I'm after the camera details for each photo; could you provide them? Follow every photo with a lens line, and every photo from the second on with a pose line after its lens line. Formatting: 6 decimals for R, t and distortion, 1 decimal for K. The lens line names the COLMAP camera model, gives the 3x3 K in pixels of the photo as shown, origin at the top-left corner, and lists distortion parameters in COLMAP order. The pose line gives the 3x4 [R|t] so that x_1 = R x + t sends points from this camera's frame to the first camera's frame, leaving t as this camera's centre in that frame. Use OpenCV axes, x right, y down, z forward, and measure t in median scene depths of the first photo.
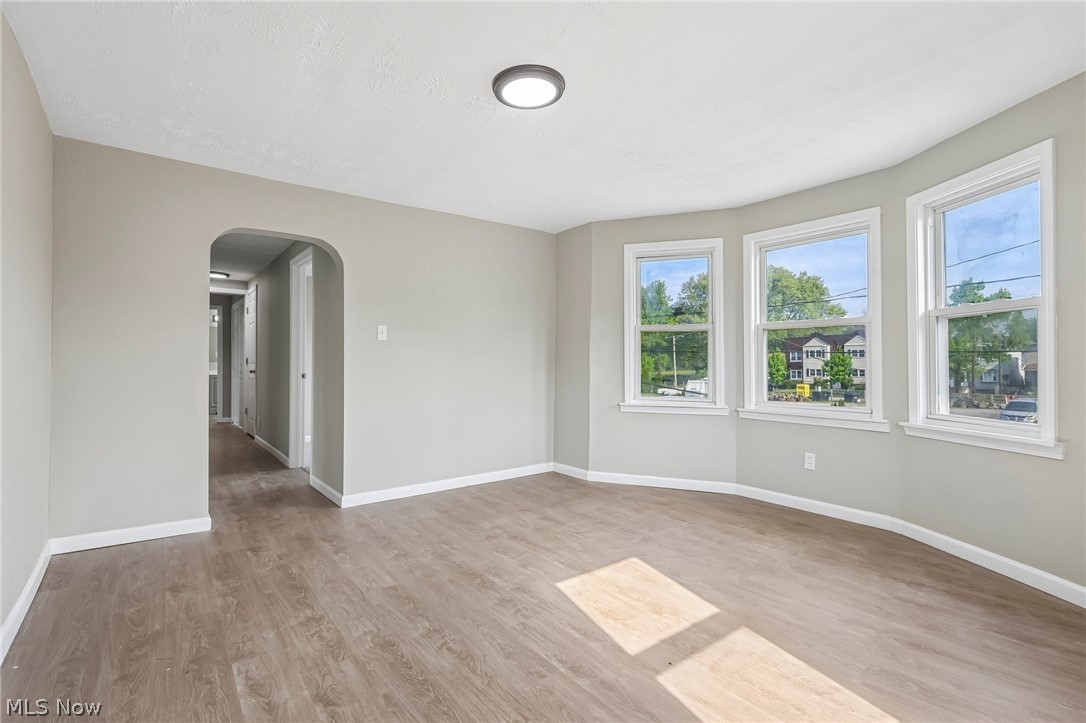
lens RADIAL K [[513.5, 0, 534.4], [0, 513.5, 364.9], [0, 0, 1]] dist [-0.002926, 0.000089]
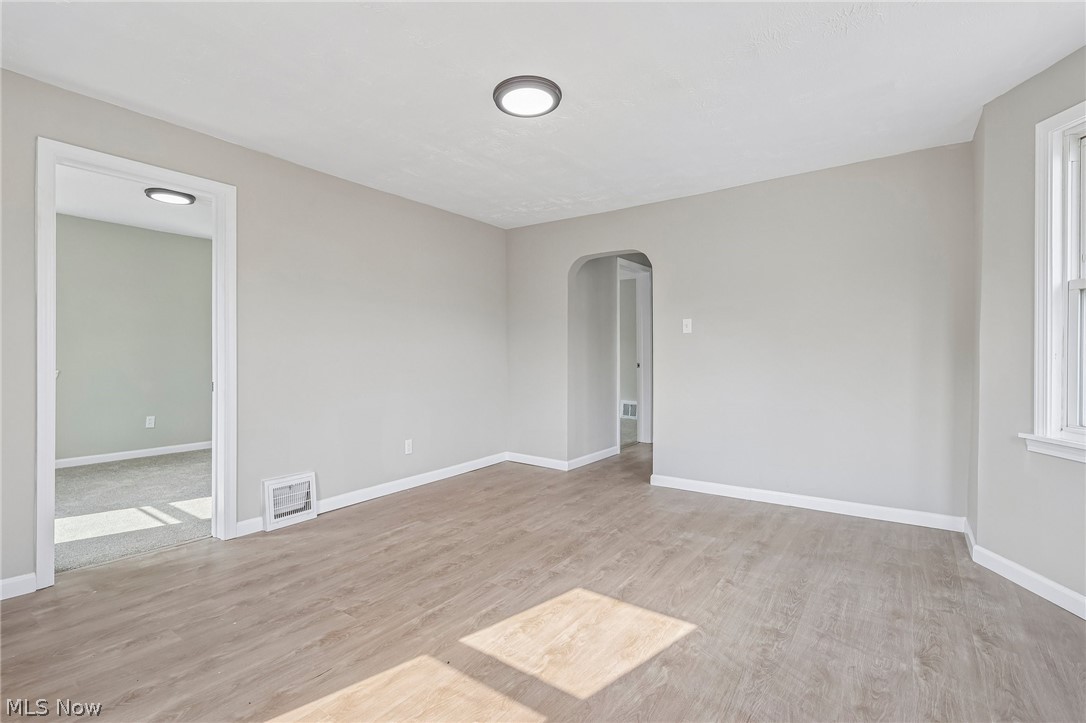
lens RADIAL K [[520.7, 0, 541.4], [0, 520.7, 357.9], [0, 0, 1]] dist [0.001150, 0.000469]
pose [[0.268788, 0.009840, -0.963149, 0.903681], [-0.002919, 0.999952, 0.009401, -0.011086], [0.963195, 0.000285, 0.268803, 0.637856]]
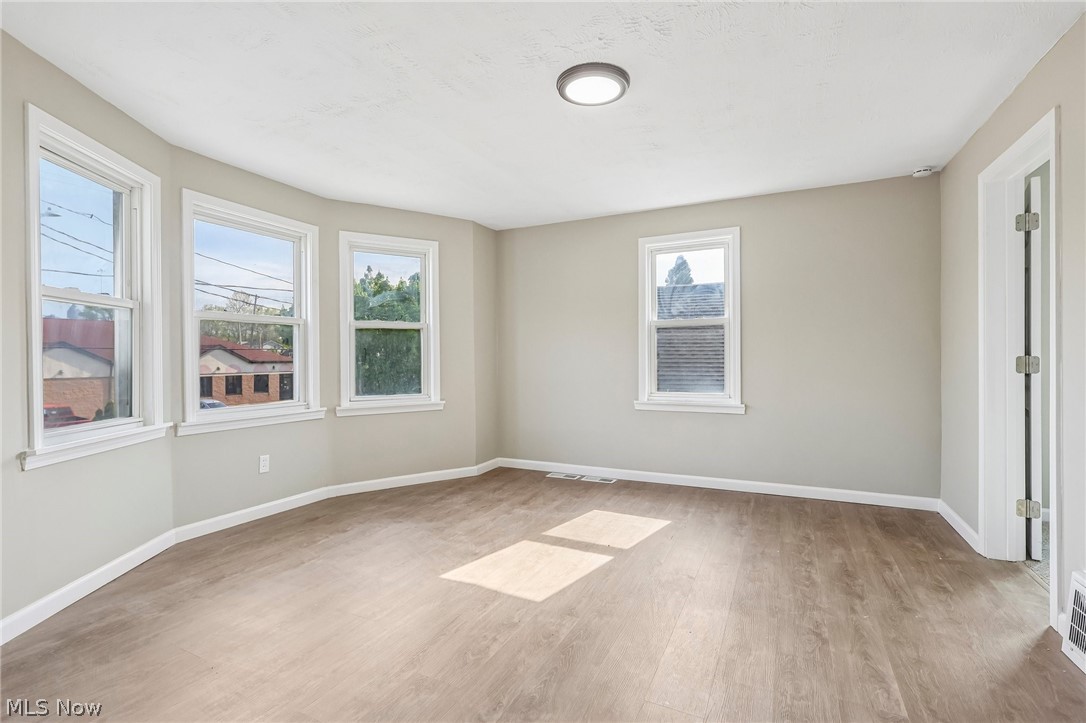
lens RADIAL K [[474.9, 0, 563.3], [0, 474.9, 359.7], [0, 0, 1]] dist [0.000104, 0.000202]
pose [[-0.473047, -0.005185, 0.881022, -0.700725], [0.001820, 0.999975, 0.006862, -0.013812], [-0.881035, 0.004849, -0.473026, 1.299406]]
